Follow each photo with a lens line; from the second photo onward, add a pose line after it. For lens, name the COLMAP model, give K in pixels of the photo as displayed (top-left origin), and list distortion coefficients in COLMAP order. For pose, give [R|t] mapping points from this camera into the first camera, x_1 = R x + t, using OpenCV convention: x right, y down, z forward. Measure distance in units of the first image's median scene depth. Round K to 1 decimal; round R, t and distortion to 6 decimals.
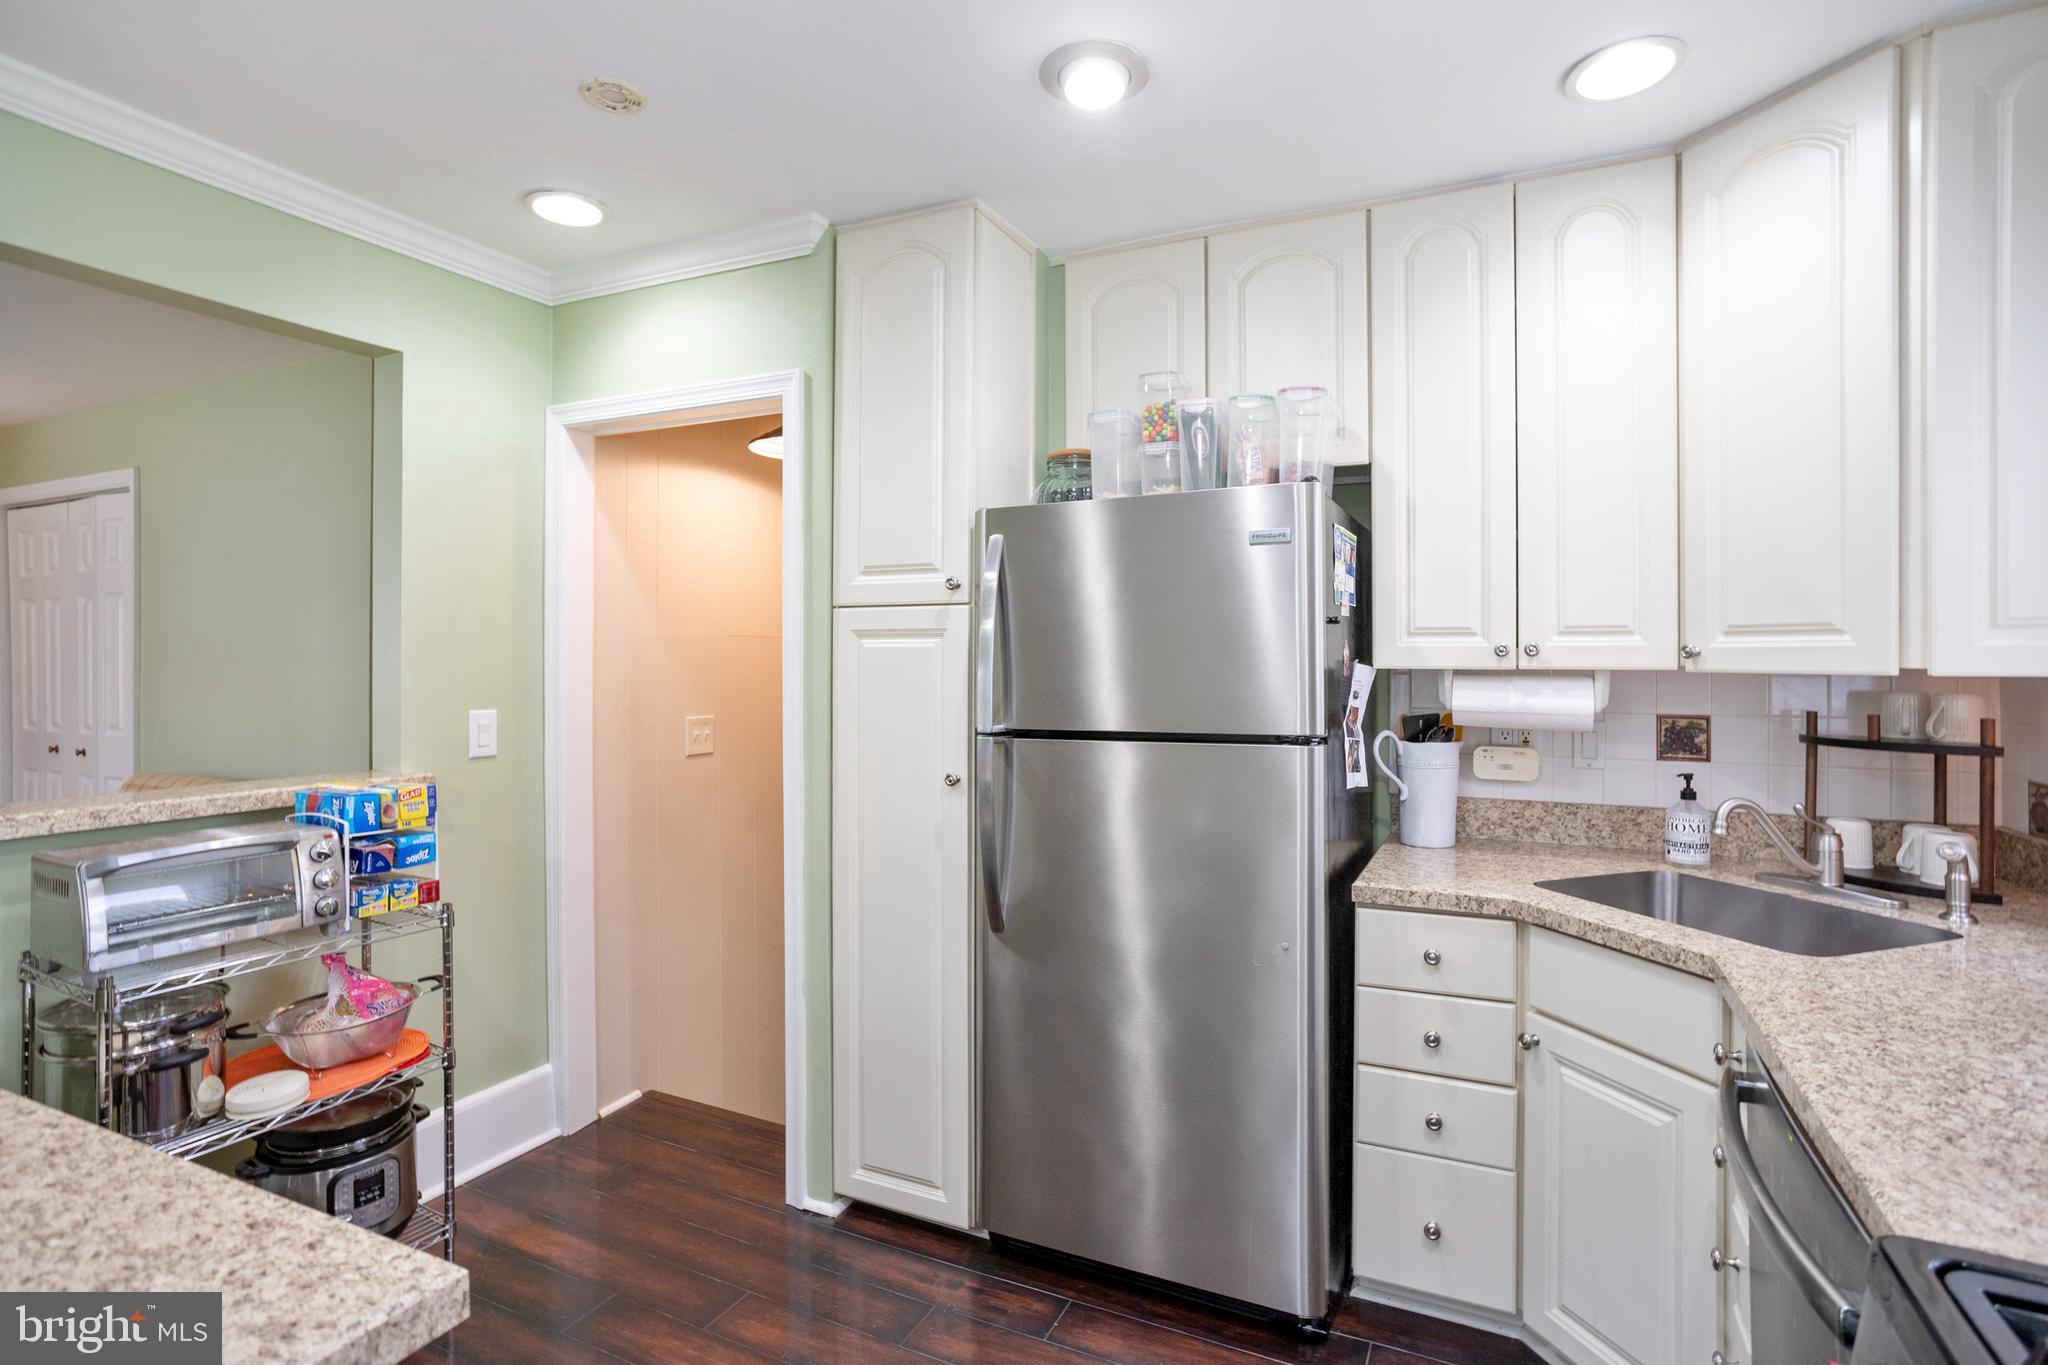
lens RADIAL K [[1003.4, 0, 1041.7], [0, 1003.4, 663.6], [0, 0, 1]] dist [-0.043369, 0.012974]
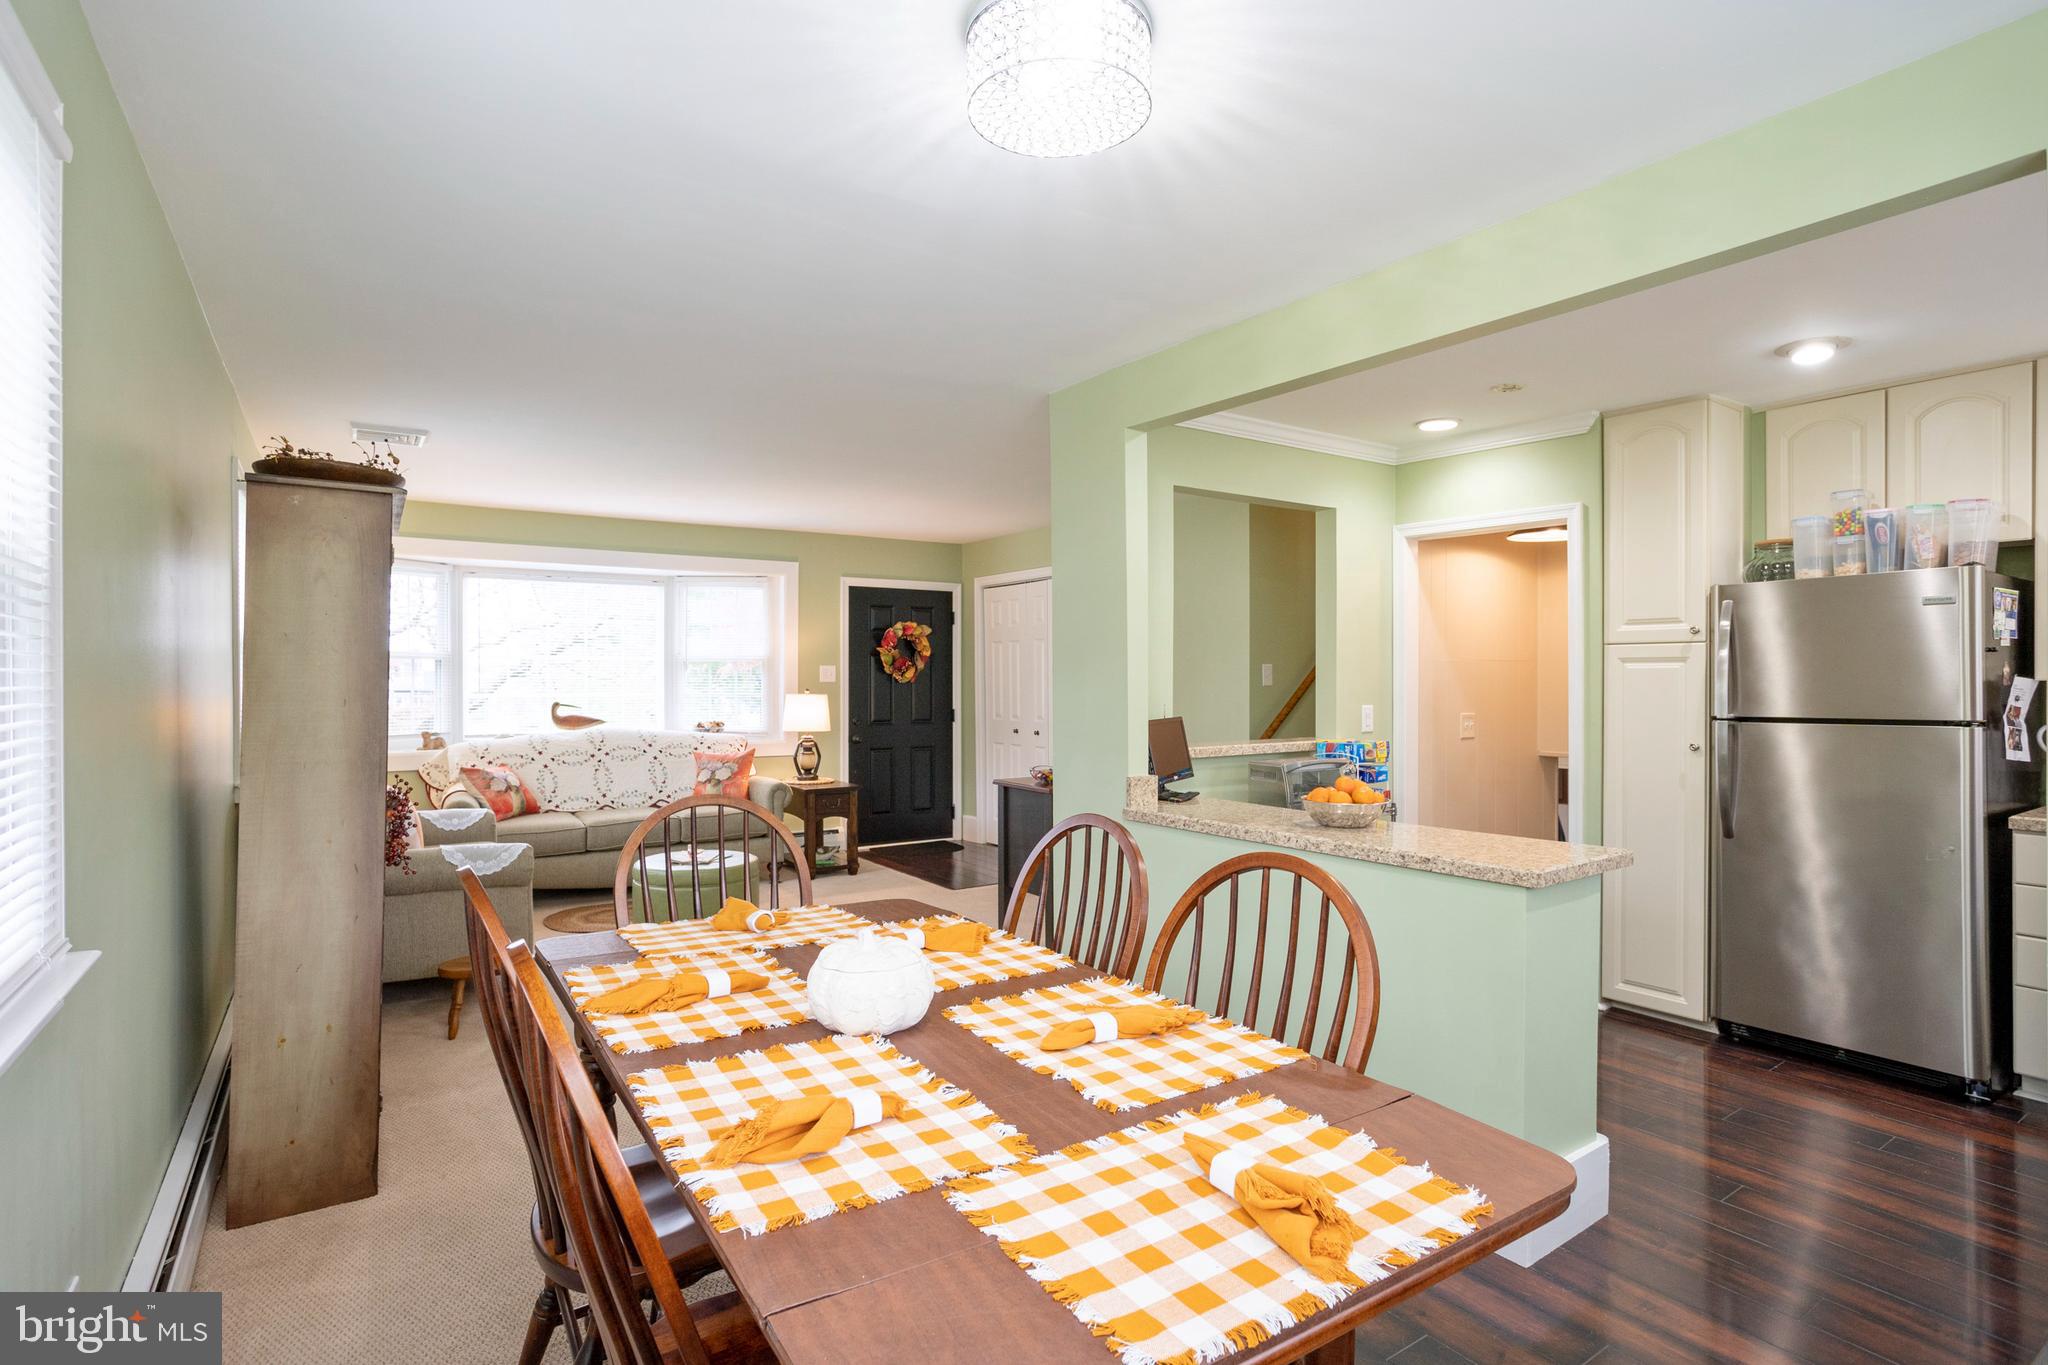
lens RADIAL K [[1030.4, 0, 1010.7], [0, 1030.4, 683.3], [0, 0, 1]] dist [-0.062028, 0.028237]
pose [[0.859613, 0.000283, -0.510946, -0.219051], [0.000789, 0.999998, 0.001881, 0.005043], [0.510946, -0.002021, 0.859611, -1.054704]]
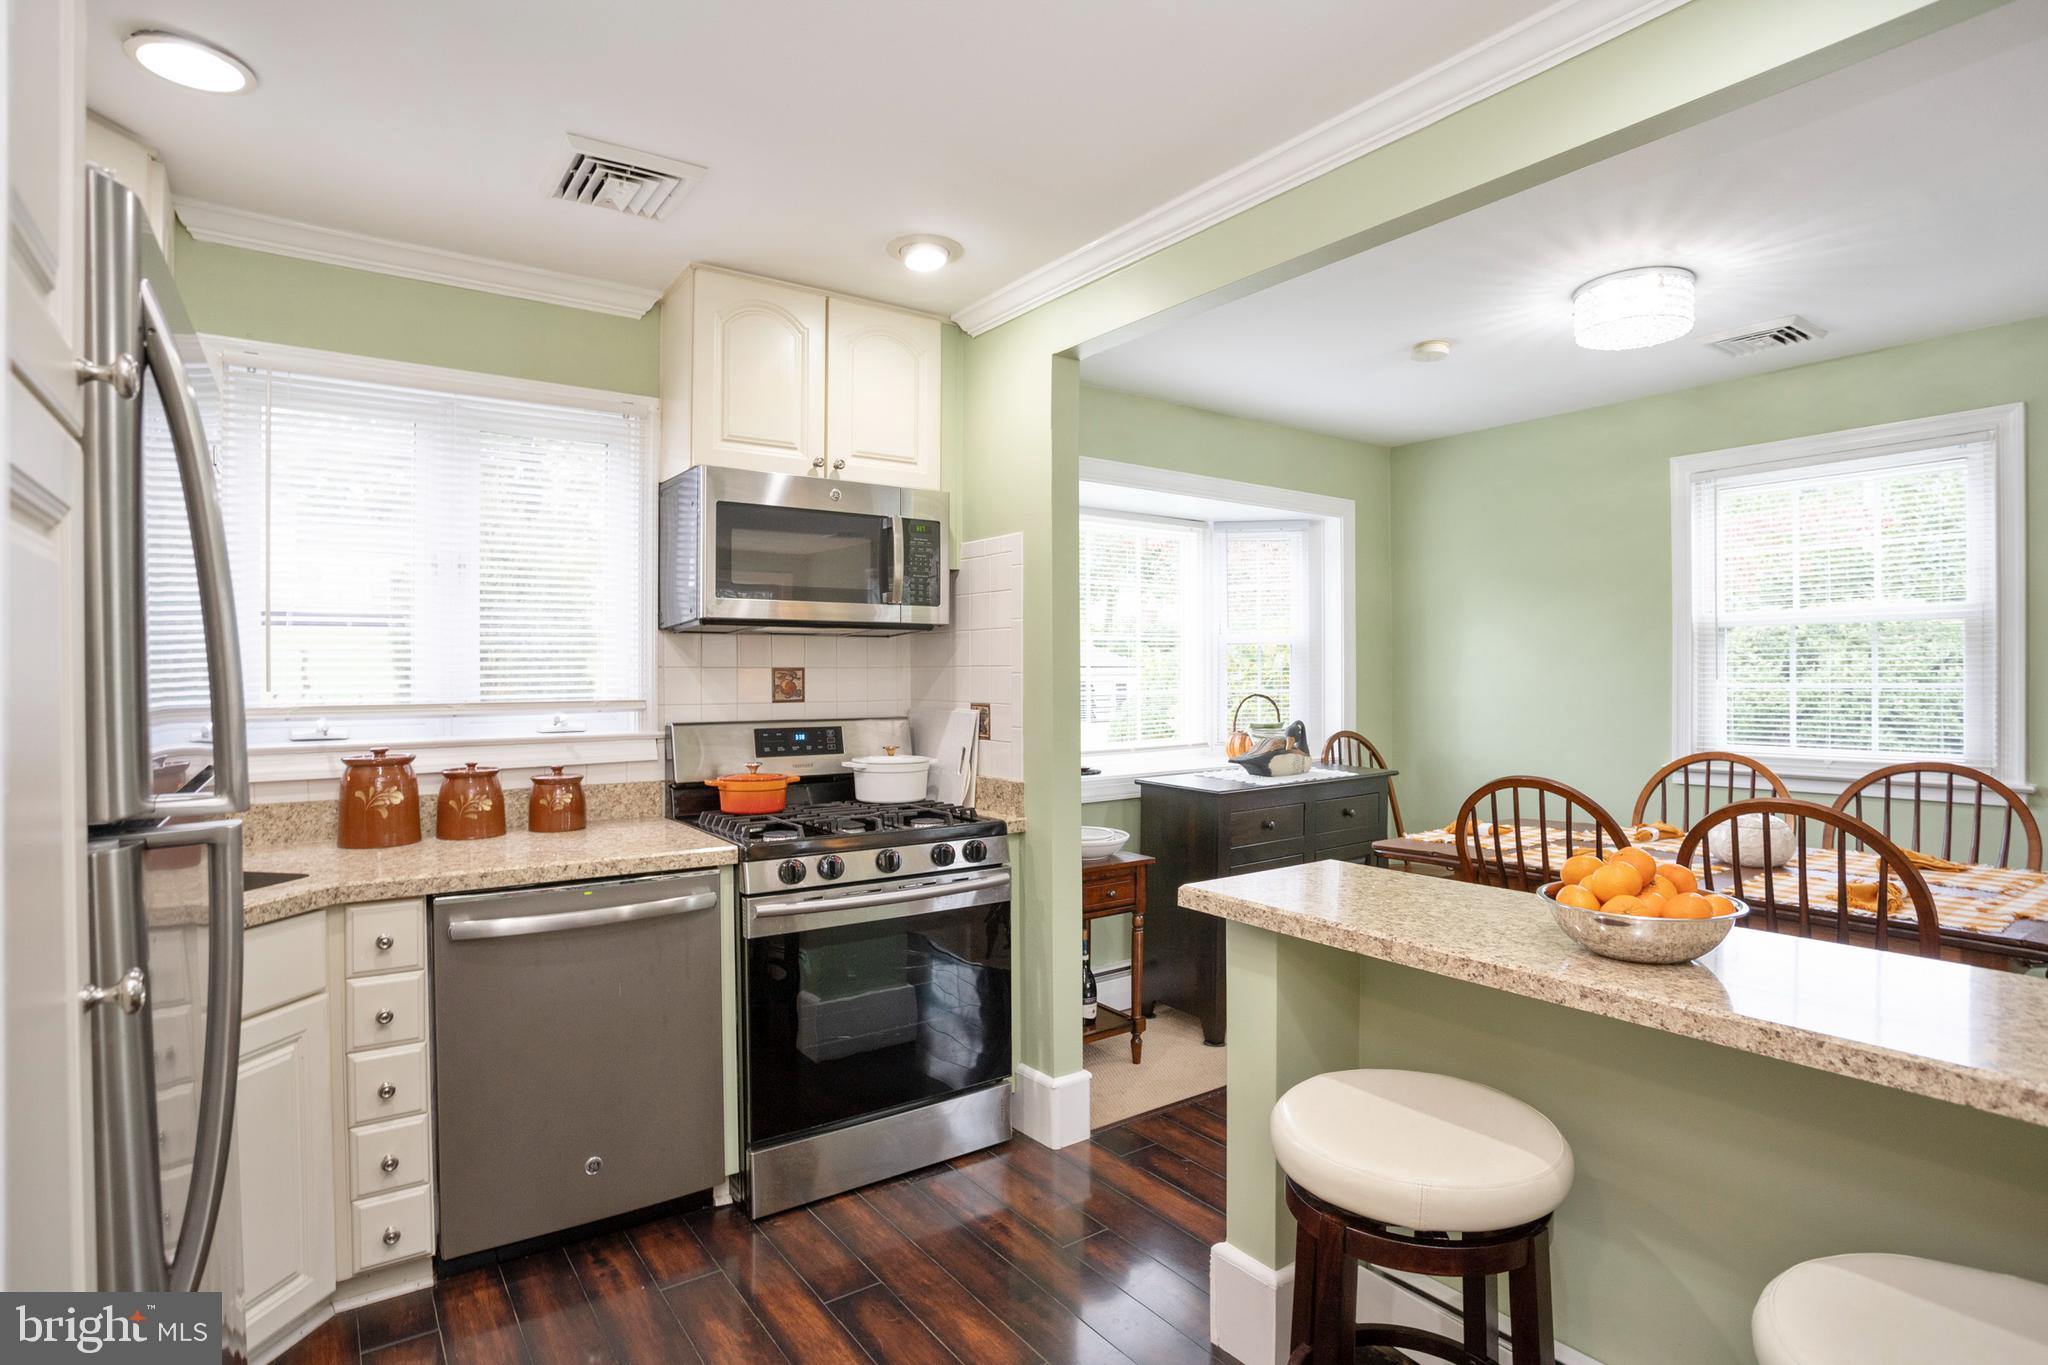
lens RADIAL K [[1030.4, 0, 1018.8], [0, 1030.4, 684.4], [0, 0, 1]] dist [-0.062028, 0.028237]
pose [[-0.867117, -0.002851, 0.498097, -0.515923], [0.001263, 0.999968, 0.007922, 0.017079], [-0.498103, 0.007498, -0.867085, 1.177574]]
